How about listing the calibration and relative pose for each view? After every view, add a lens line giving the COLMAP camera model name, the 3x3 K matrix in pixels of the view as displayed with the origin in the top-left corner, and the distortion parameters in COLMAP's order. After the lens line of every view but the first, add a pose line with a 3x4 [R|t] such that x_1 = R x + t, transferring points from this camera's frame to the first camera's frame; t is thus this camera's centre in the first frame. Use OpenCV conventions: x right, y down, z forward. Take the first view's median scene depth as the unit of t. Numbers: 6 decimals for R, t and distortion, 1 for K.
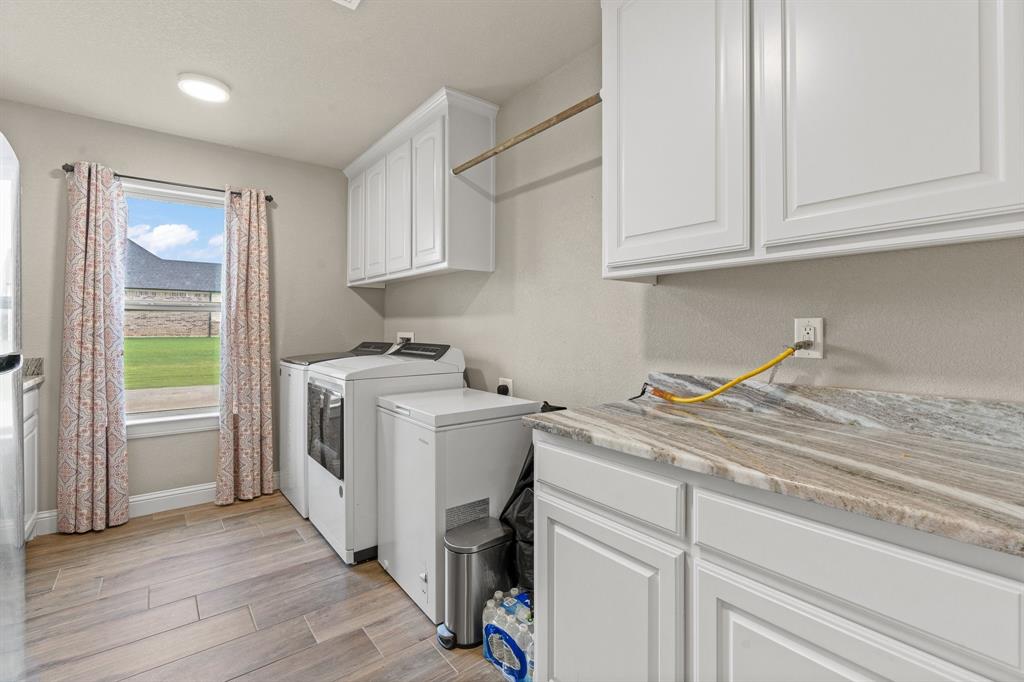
lens RADIAL K [[461.9, 0, 513.4], [0, 461.9, 330.5], [0, 0, 1]] dist [0.001434, 0.000098]
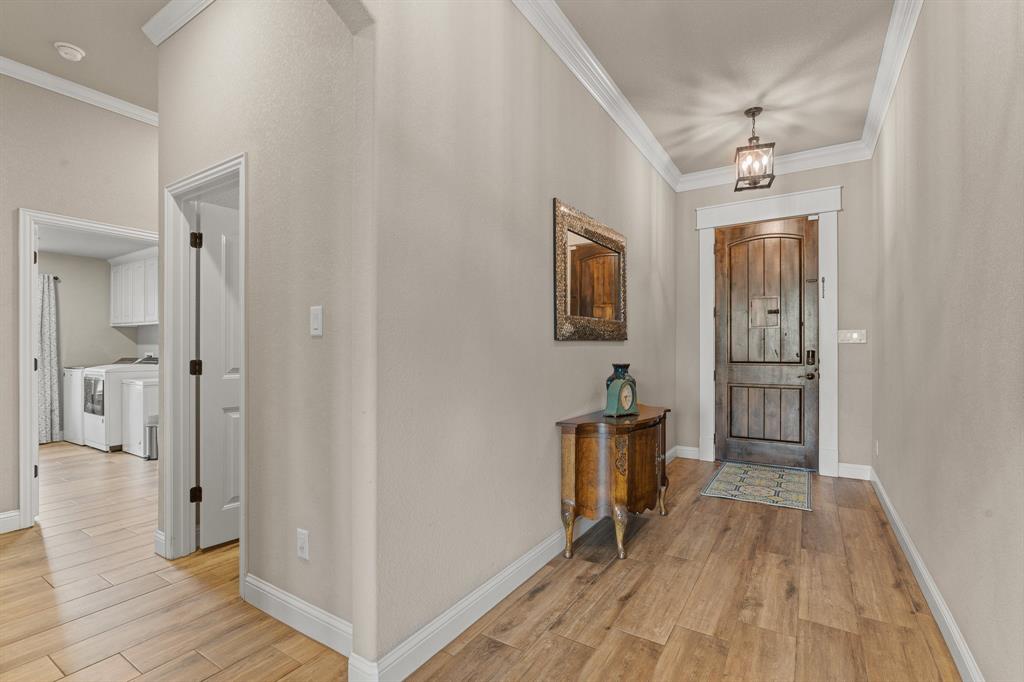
lens RADIAL K [[461.9, 0, 511.7], [0, 461.9, 348.0], [0, 0, 1]] dist [0.001434, 0.000098]
pose [[0.942506, -0.003596, 0.334169, 0.559403], [0.005876, 0.999966, -0.005814, 0.006648], [-0.334137, 0.007444, 0.942495, -1.333110]]
